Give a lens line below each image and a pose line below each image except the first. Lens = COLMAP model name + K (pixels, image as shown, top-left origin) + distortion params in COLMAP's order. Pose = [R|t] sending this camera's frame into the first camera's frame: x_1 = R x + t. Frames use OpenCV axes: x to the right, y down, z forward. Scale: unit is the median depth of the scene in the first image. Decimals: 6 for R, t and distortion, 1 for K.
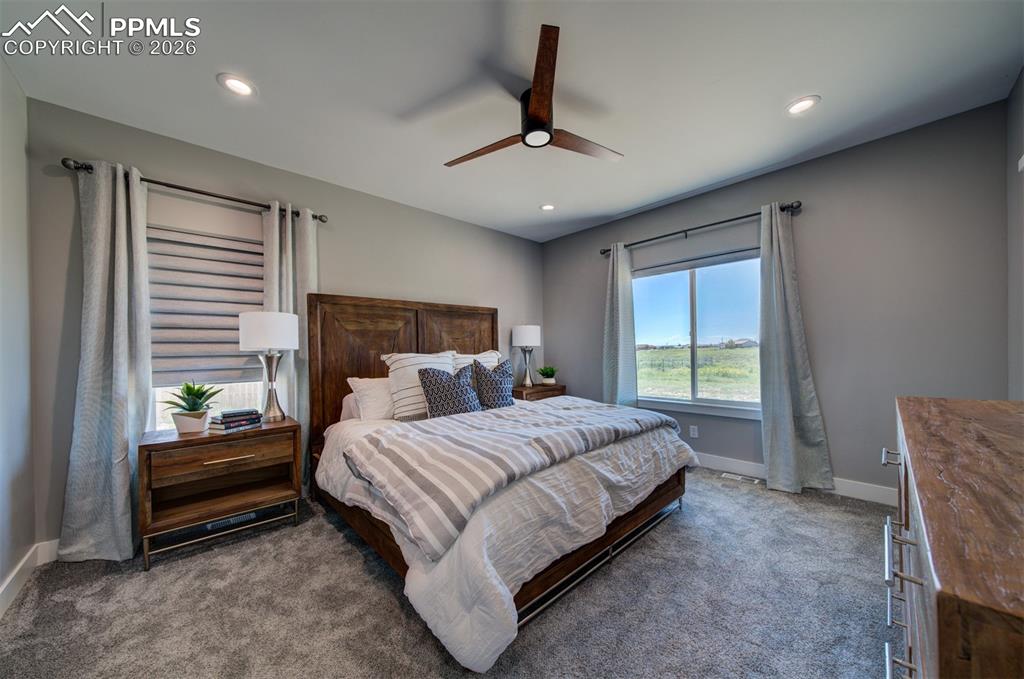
lens RADIAL K [[353.1, 0, 512.5], [0, 353.1, 347.0], [0, 0, 1]] dist [-0.001634, 0.000410]
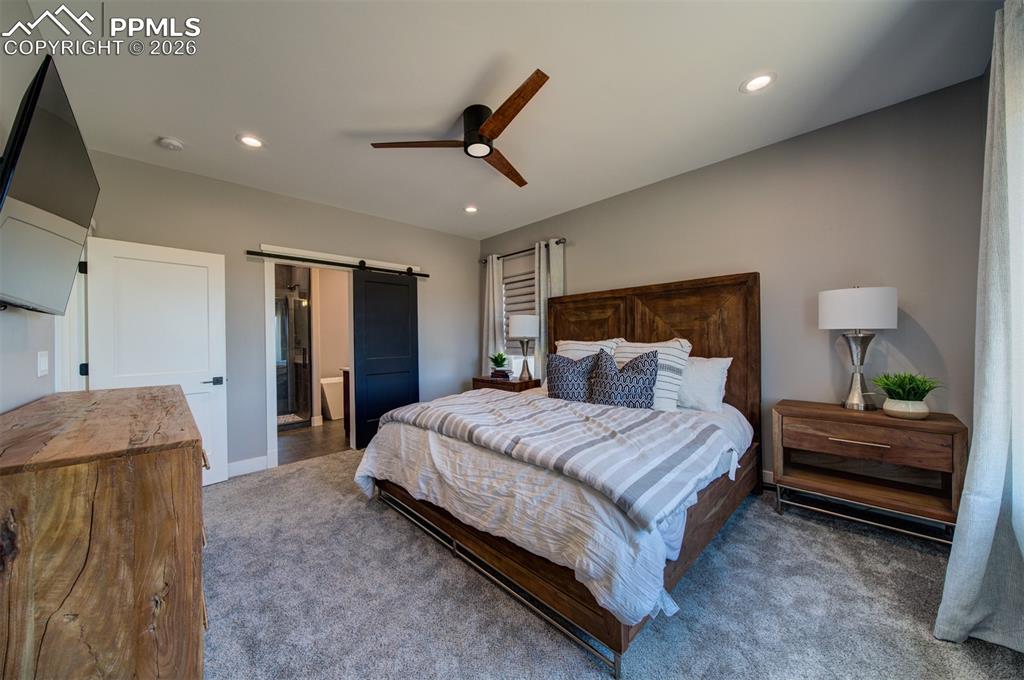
lens RADIAL K [[353.1, 0, 512.4], [0, 353.1, 340.3], [0, 0, 1]] dist [-0.001634, 0.000410]
pose [[0.022898, 0.020599, -0.999526, 0.820189], [0.020857, 0.999560, 0.021078, -0.010473], [0.999520, -0.021330, 0.022459, 0.746165]]
